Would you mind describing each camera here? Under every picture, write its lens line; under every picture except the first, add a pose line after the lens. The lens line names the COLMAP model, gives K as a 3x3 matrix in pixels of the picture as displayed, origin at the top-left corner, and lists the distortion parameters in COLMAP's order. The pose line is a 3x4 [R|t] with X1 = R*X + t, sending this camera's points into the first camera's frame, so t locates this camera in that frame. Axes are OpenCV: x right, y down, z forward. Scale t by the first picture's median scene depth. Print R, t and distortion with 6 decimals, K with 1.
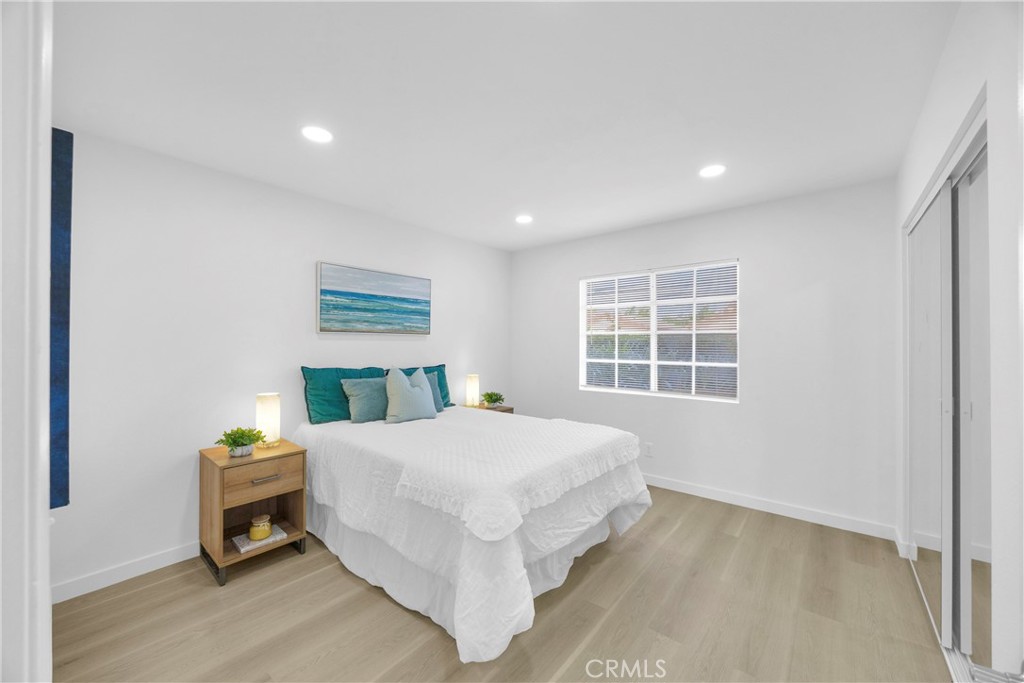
lens RADIAL K [[388.6, 0, 510.0], [0, 388.6, 342.1], [0, 0, 1]] dist [-0.000182, 0.000024]
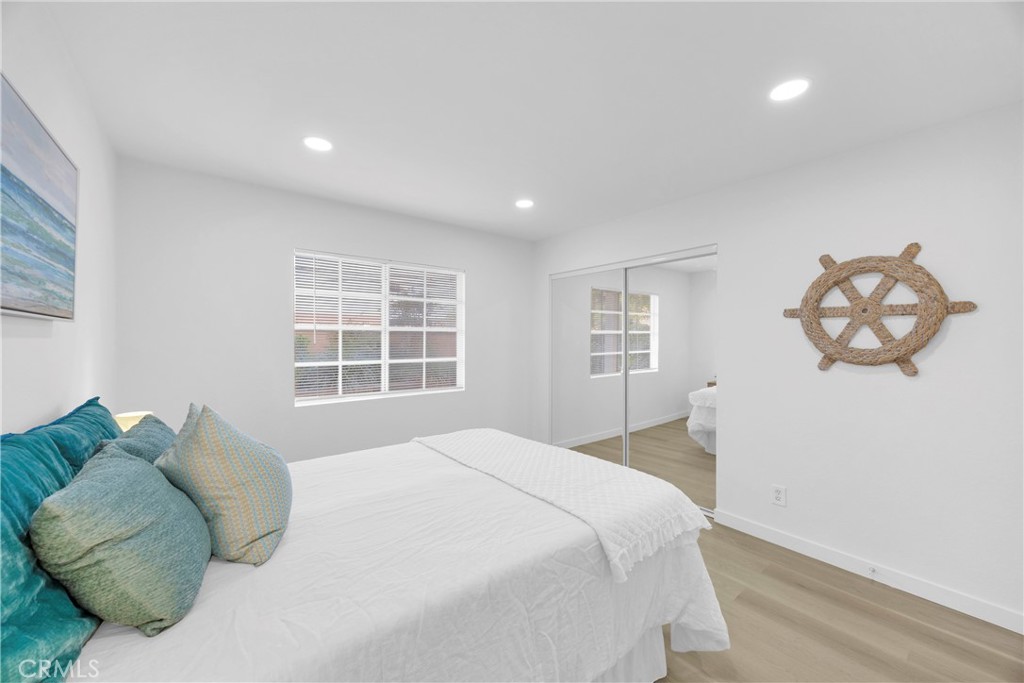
lens RADIAL K [[388.6, 0, 511.3], [0, 388.6, 341.7], [0, 0, 1]] dist [-0.000182, 0.000024]
pose [[0.195361, -0.007218, 0.980705, -0.485876], [-0.007576, 0.999932, 0.008869, -0.005122], [-0.980702, -0.009163, 0.195293, 0.530331]]
